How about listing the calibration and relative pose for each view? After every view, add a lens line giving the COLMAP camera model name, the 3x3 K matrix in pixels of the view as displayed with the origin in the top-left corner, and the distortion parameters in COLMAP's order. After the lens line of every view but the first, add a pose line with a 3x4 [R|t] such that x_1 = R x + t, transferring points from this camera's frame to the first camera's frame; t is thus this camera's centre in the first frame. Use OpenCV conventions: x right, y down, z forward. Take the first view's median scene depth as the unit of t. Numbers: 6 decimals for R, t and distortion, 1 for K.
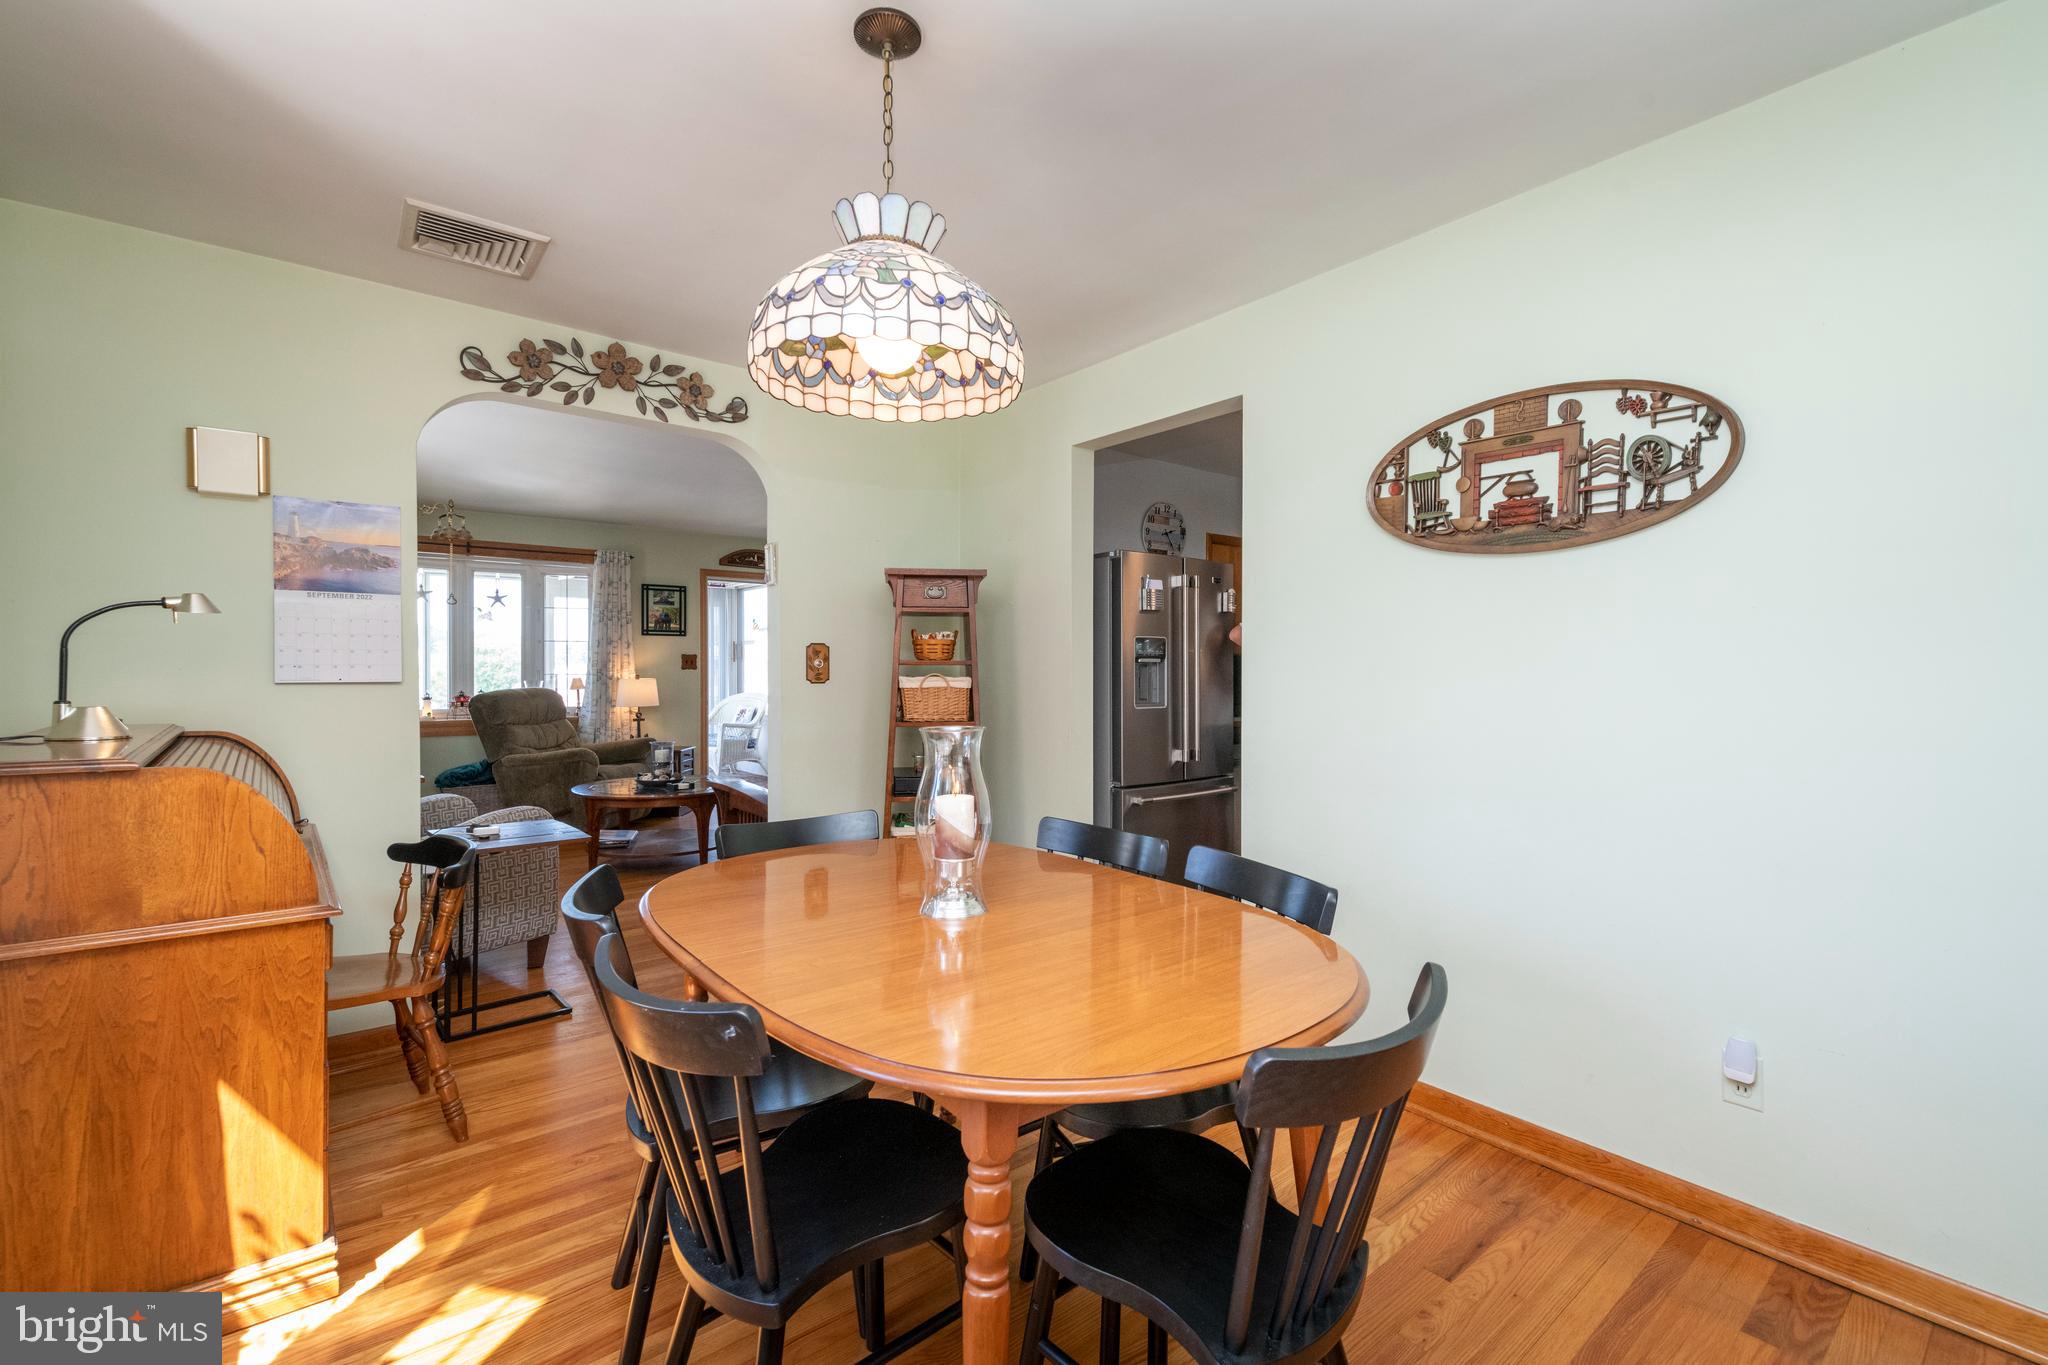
lens RADIAL K [[872.9, 0, 1025.7], [0, 872.9, 679.8], [0, 0, 1]] dist [0.006957, -0.005201]
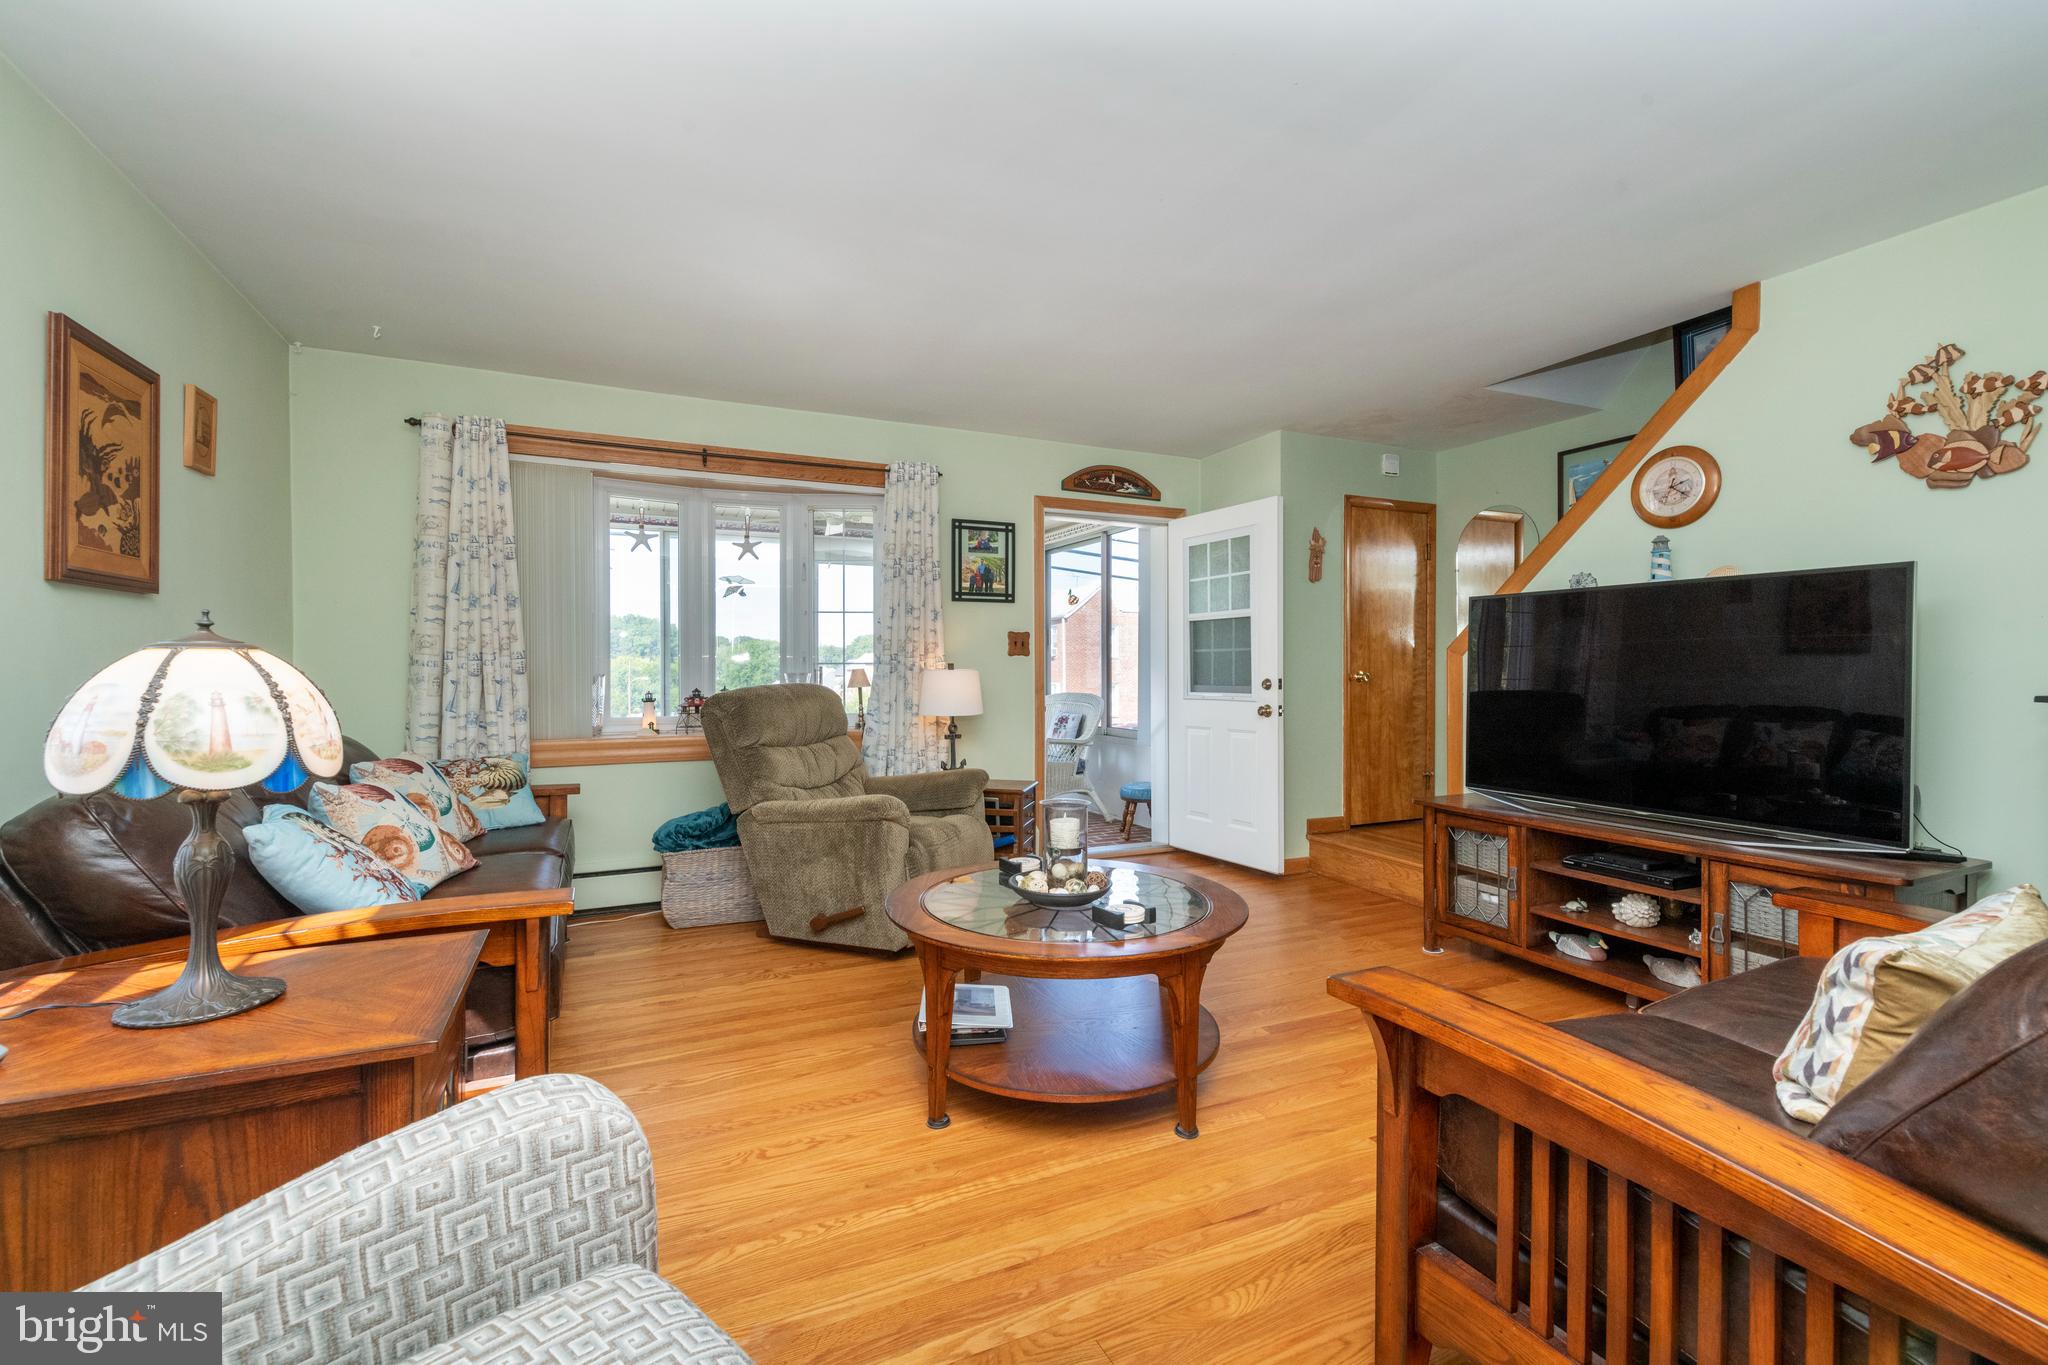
lens RADIAL K [[872.9, 0, 1022.2], [0, 872.9, 672.7], [0, 0, 1]] dist [0.006957, -0.005201]
pose [[0.972347, 0.005937, -0.233466, -0.252016], [-0.008226, 0.999927, -0.008831, 0.005978], [0.233396, 0.010508, 0.972325, 0.416320]]
